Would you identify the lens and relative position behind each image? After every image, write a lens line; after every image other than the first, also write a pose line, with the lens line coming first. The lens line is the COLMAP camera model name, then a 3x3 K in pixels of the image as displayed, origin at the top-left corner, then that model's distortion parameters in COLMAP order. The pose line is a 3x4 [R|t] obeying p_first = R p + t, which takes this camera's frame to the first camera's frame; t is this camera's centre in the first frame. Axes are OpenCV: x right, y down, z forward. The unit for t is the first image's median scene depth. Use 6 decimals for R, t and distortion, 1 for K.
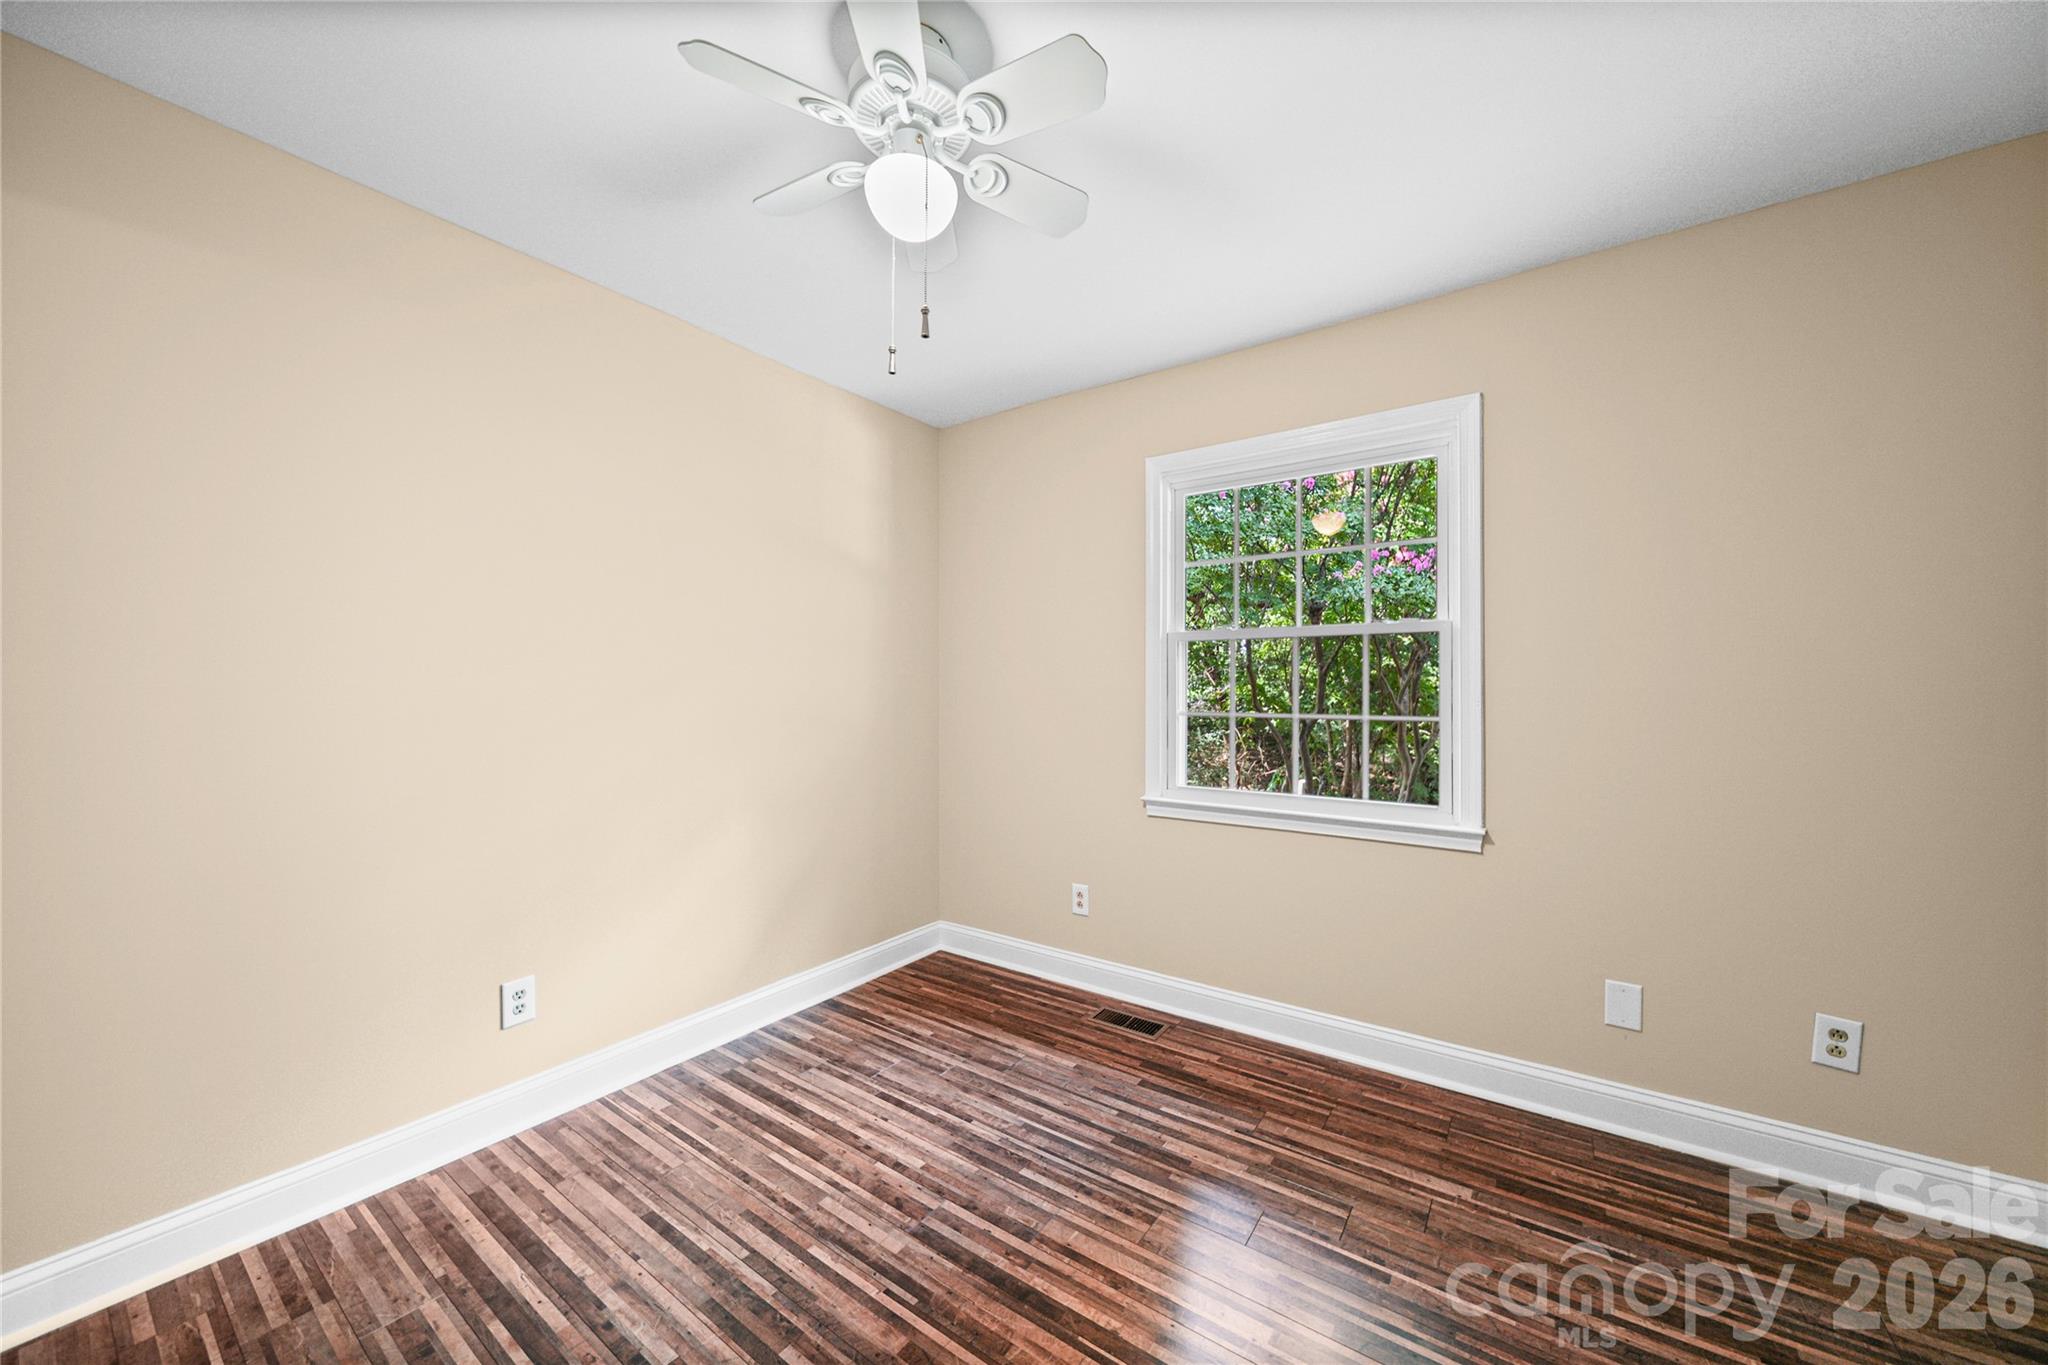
lens RADIAL K [[728.1, 0, 1029.0], [0, 728.1, 686.2], [0, 0, 1]] dist [0.002262, -0.000722]
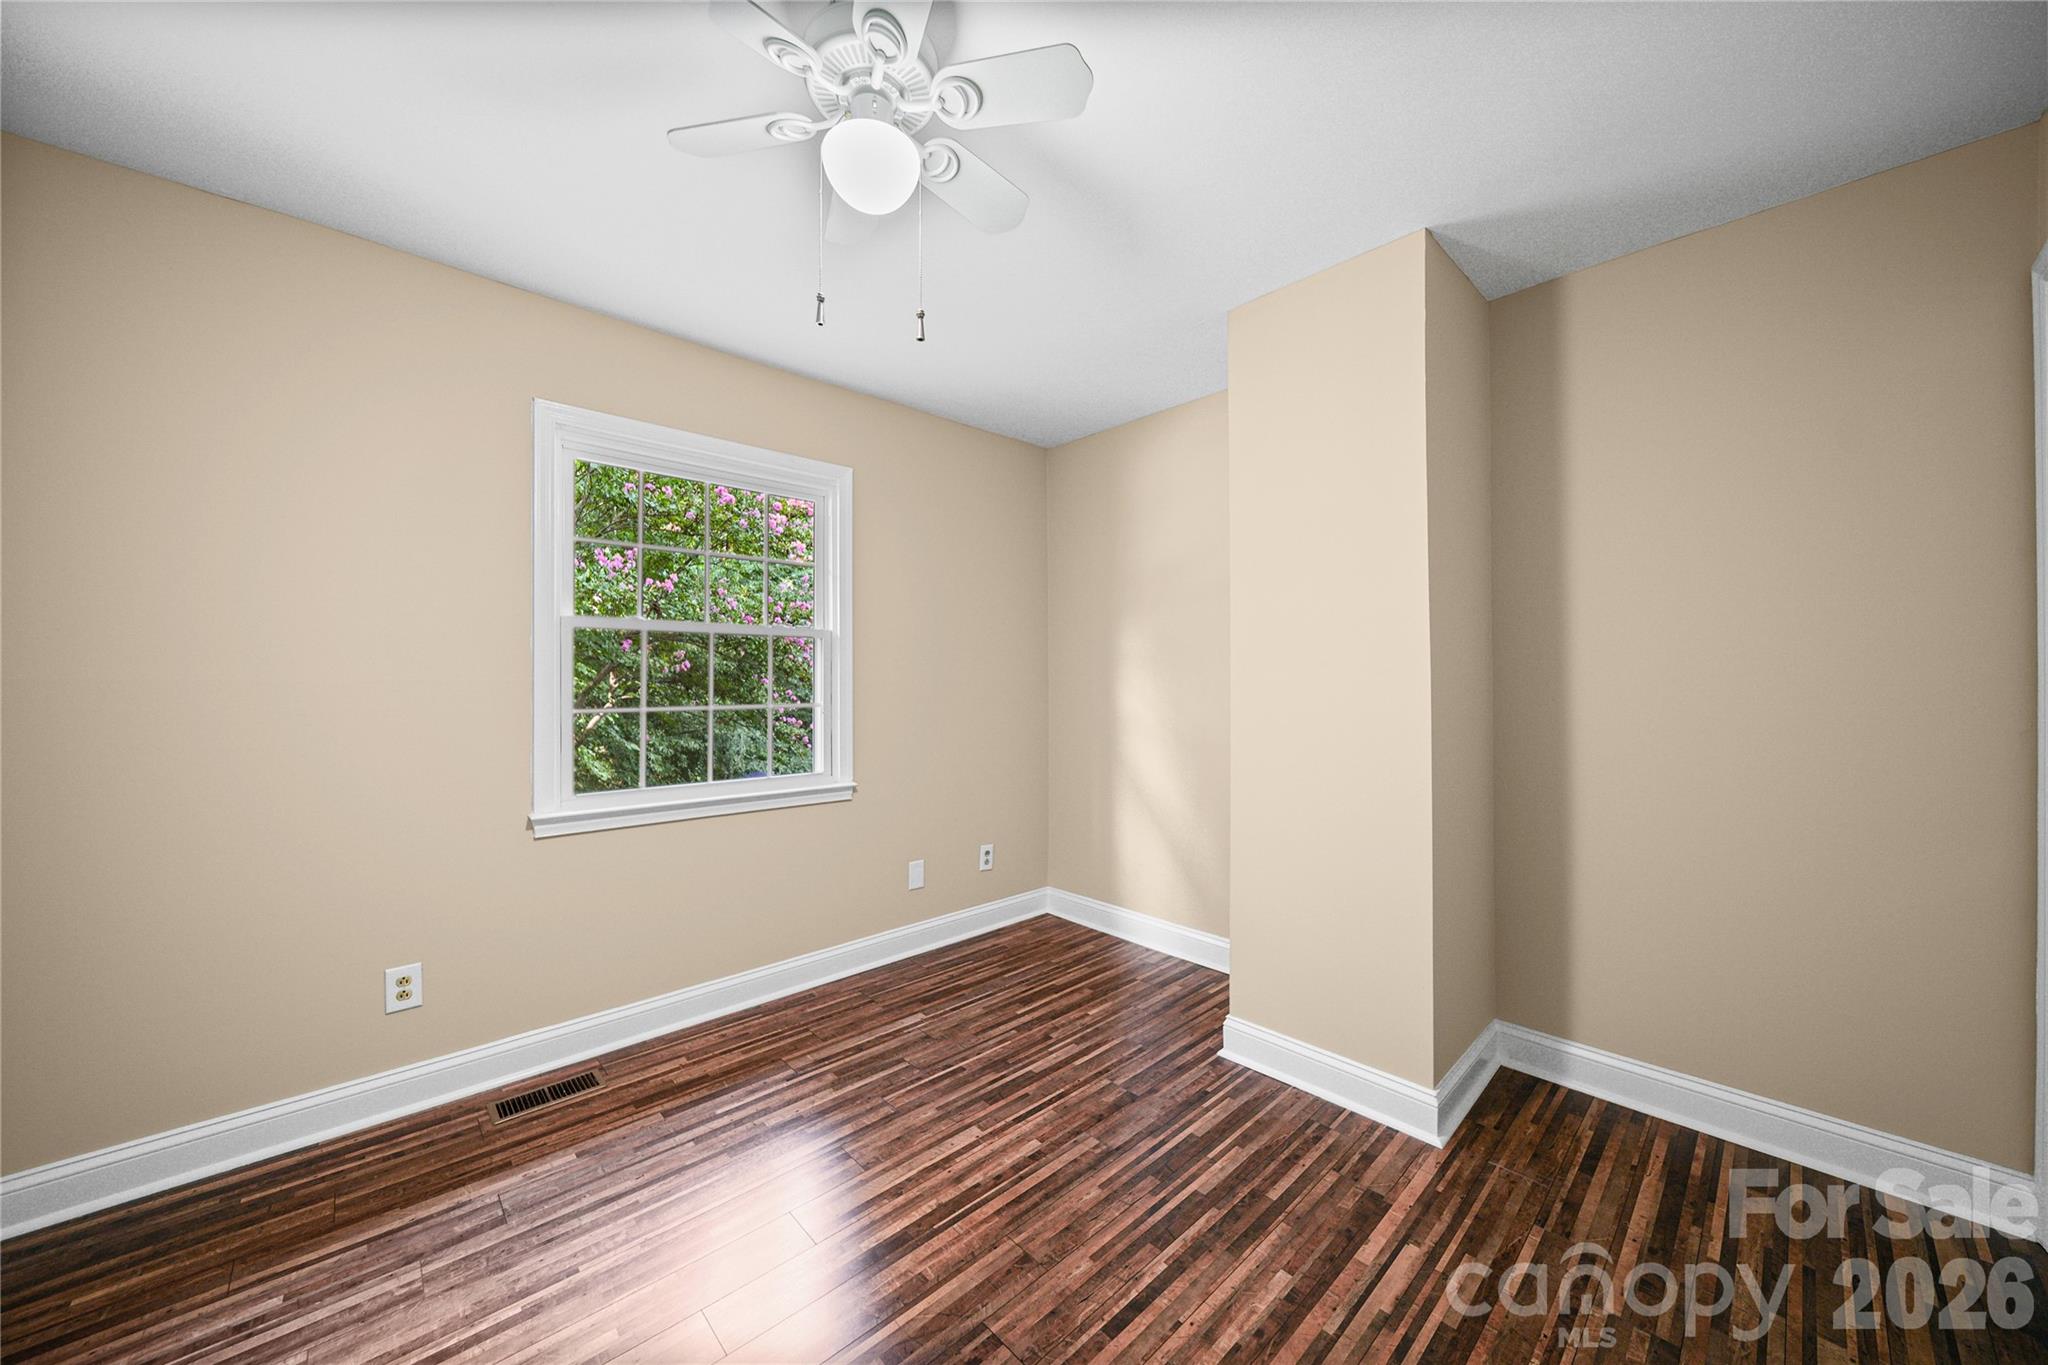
lens RADIAL K [[728.1, 0, 1033.0], [0, 728.1, 680.7], [0, 0, 1]] dist [0.002262, -0.000722]
pose [[0.195519, 0.000568, 0.980700, -0.669169], [-0.005489, 0.999985, 0.000515, -0.002296], [-0.980684, -0.005484, 0.195519, 0.382288]]
